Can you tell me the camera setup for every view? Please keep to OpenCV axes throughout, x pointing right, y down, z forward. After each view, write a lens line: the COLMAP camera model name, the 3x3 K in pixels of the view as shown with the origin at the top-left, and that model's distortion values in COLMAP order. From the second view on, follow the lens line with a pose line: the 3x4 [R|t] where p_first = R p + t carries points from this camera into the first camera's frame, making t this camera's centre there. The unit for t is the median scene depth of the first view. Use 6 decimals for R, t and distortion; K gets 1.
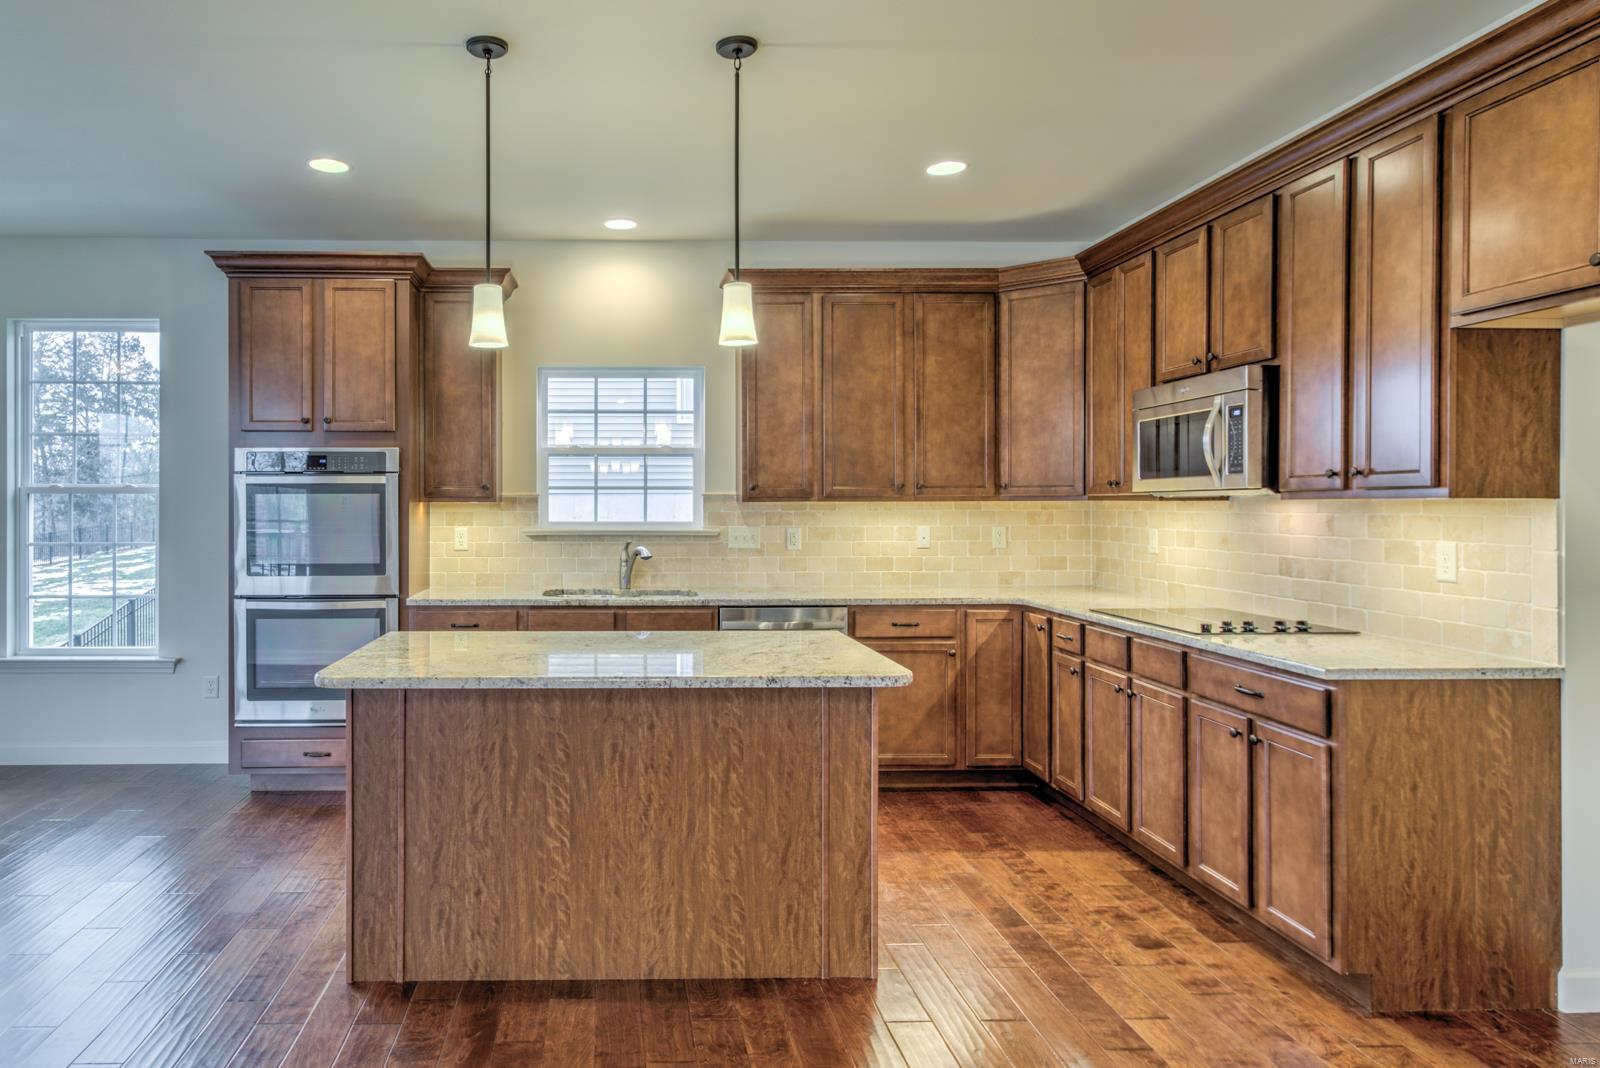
lens RADIAL K [[999.3, 0, 620.5], [0, 999.3, 509.7], [0, 0, 1]] dist [0.007021, -0.000363]
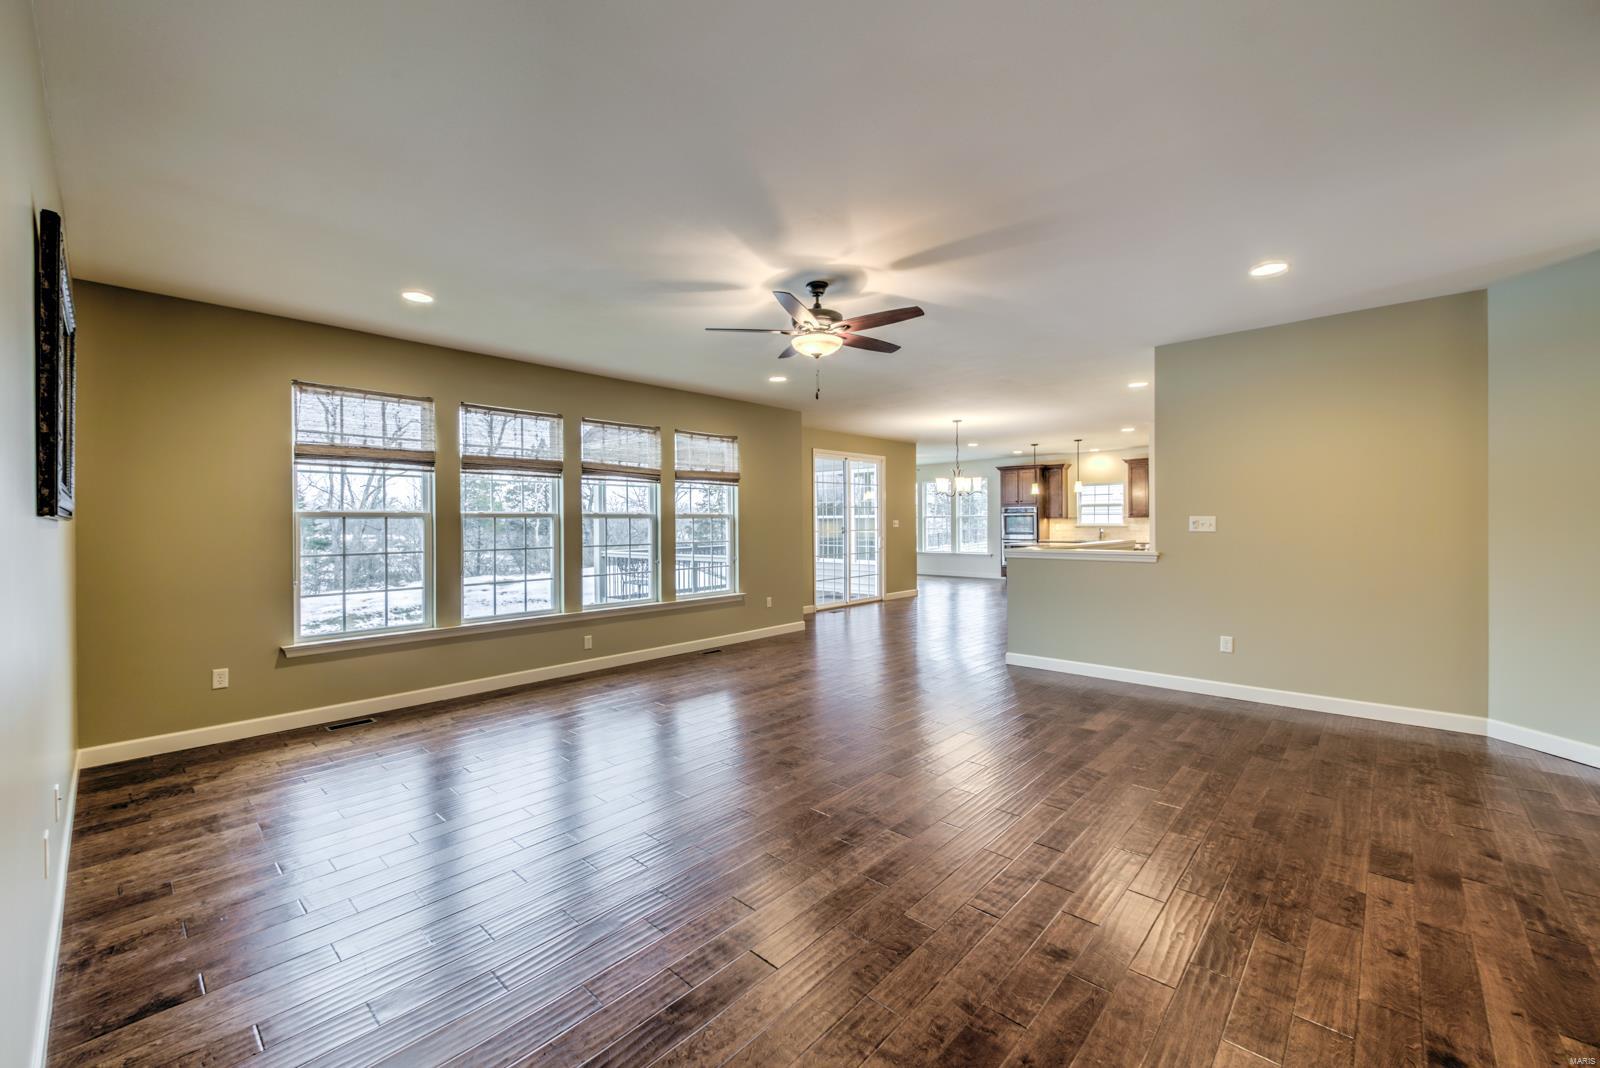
lens RADIAL K [[641.2, 0, 758.4], [0, 641.2, 526.6], [0, 0, 1]] dist [0.007640, -0.001147]
pose [[0.698453, 0.000597, -0.715656, 0.977687], [0.006377, 0.999955, 0.007057, -0.000440], [0.715627, -0.009493, 0.698418, -1.931315]]
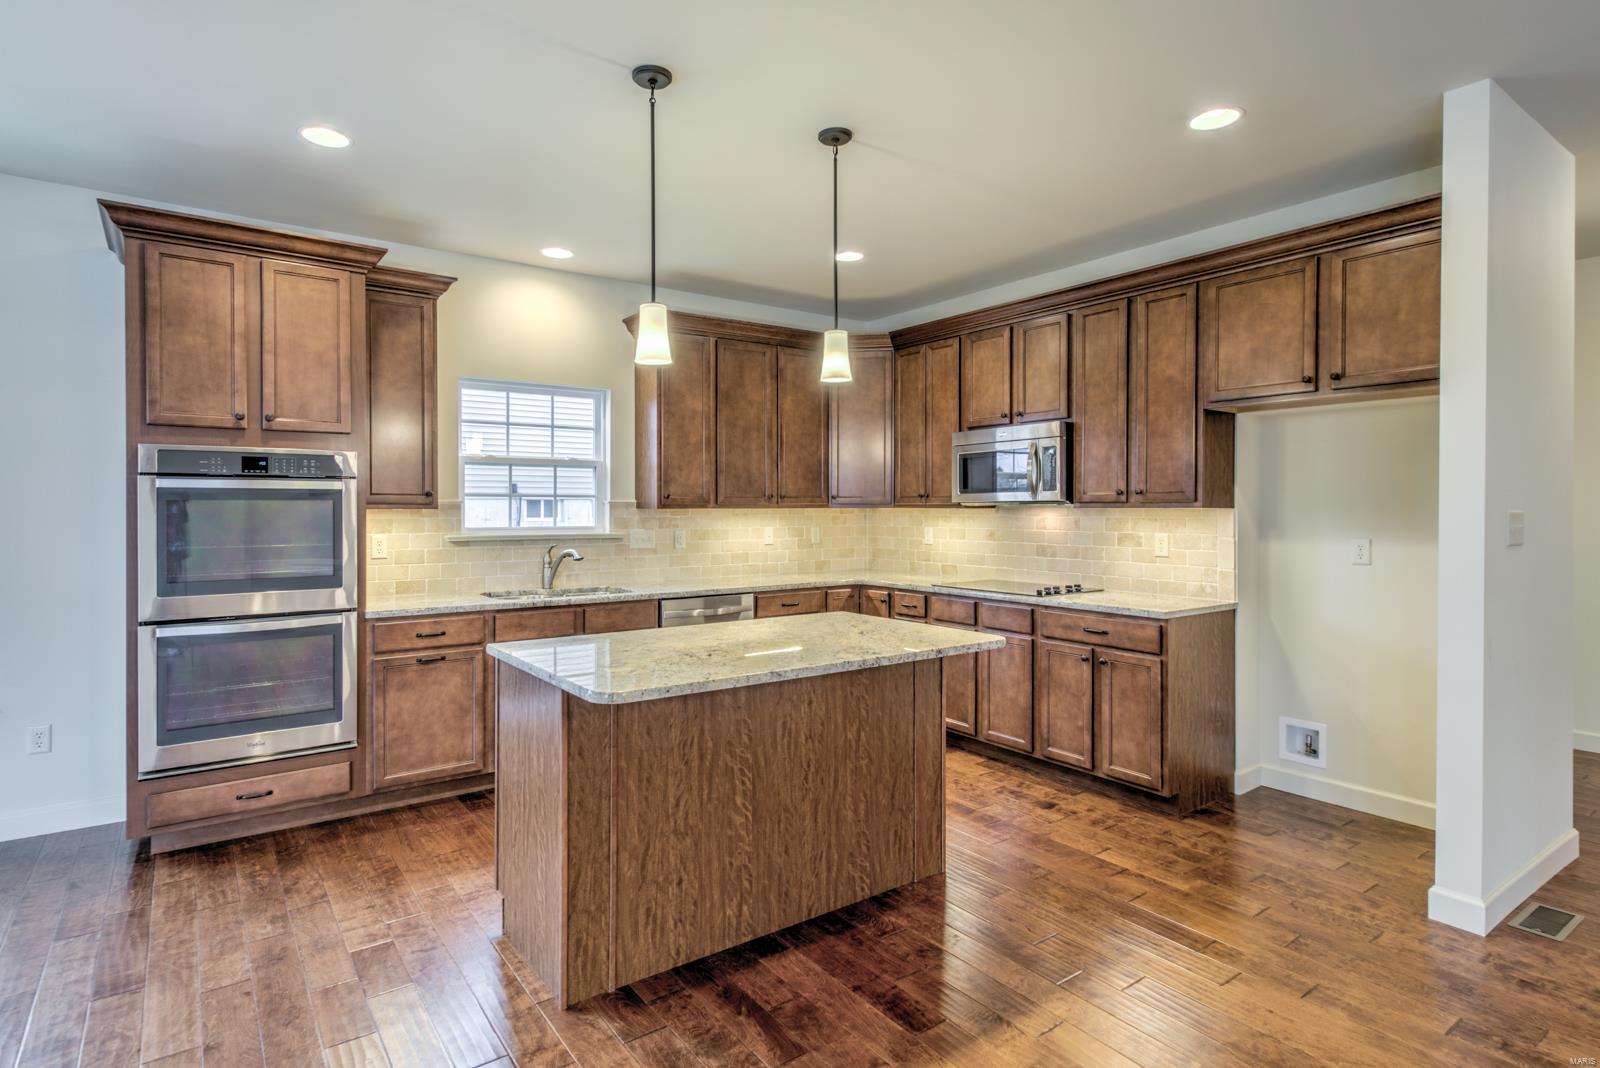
lens RADIAL K [[828.9, 0, 762.4], [0, 828.9, 512.1], [0, 0, 1]] dist [0.012026, 0.002781]
pose [[0.829707, -0.002678, 0.558193, -0.340665], [0.002801, 0.999996, 0.000634, -0.004252], [-0.558193, 0.001037, 0.829711, 0.137482]]
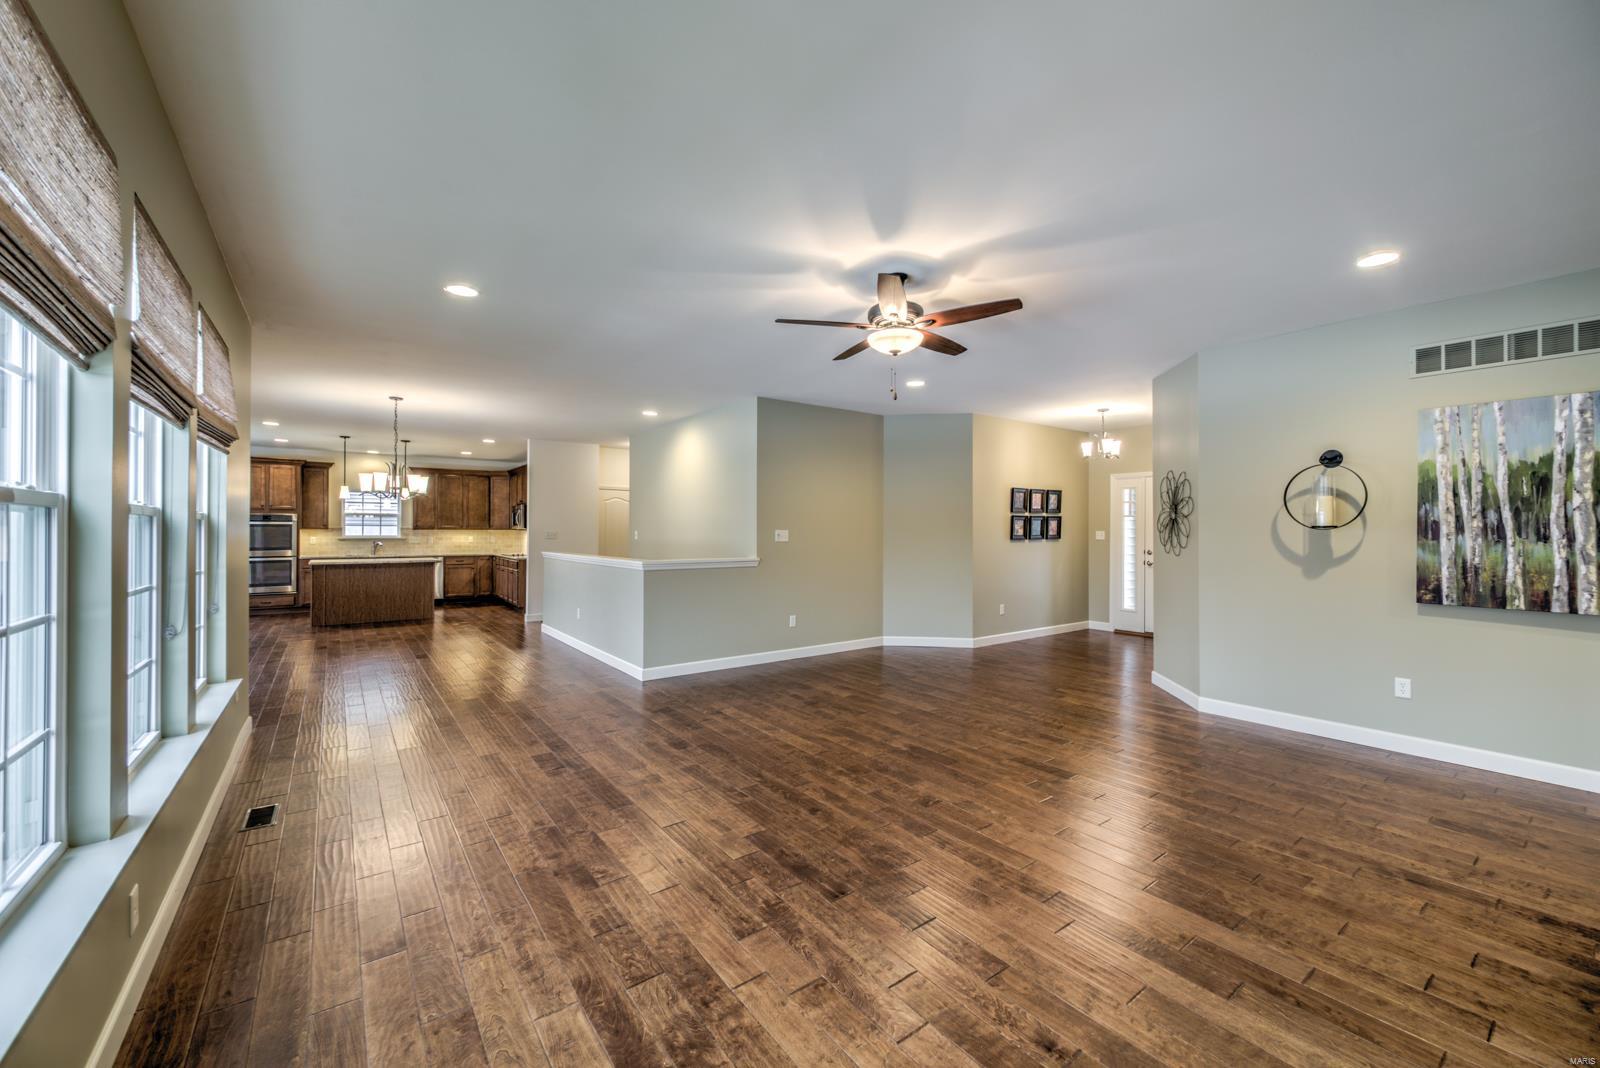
lens RADIAL K [[641.2, 0, 797.8], [0, 641.2, 527.6], [0, 0, 1]] dist [0.007640, -0.001147]
pose [[0.811851, 0.006463, 0.583828, -0.114686], [-0.001764, 0.999961, -0.008616, 0.001824], [-0.583861, 0.005964, 0.811831, -1.849723]]
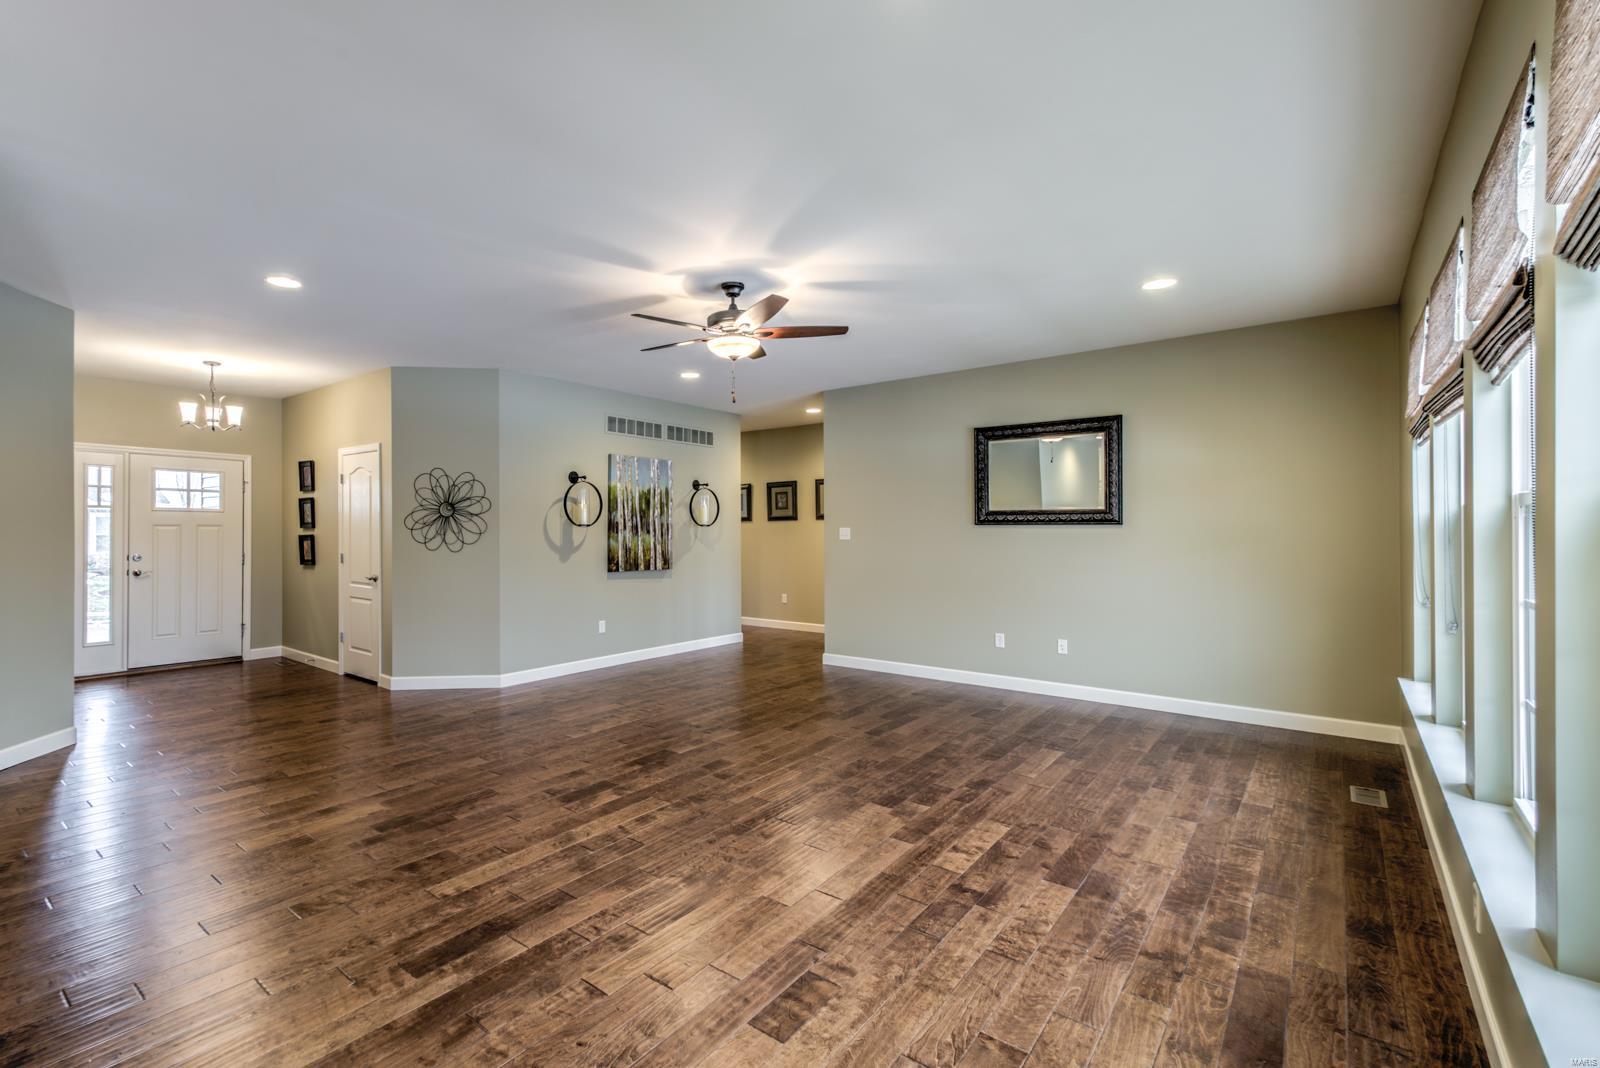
lens RADIAL K [[711.2, 0, 744.9], [0, 711.2, 535.0], [0, 0, 1]] dist [0.021023, 0.000232]
pose [[-0.772710, -0.002400, 0.634755, -0.151049], [0.004662, 0.999944, 0.009456, -0.000956], [-0.634743, 0.010266, -0.772655, -0.598483]]
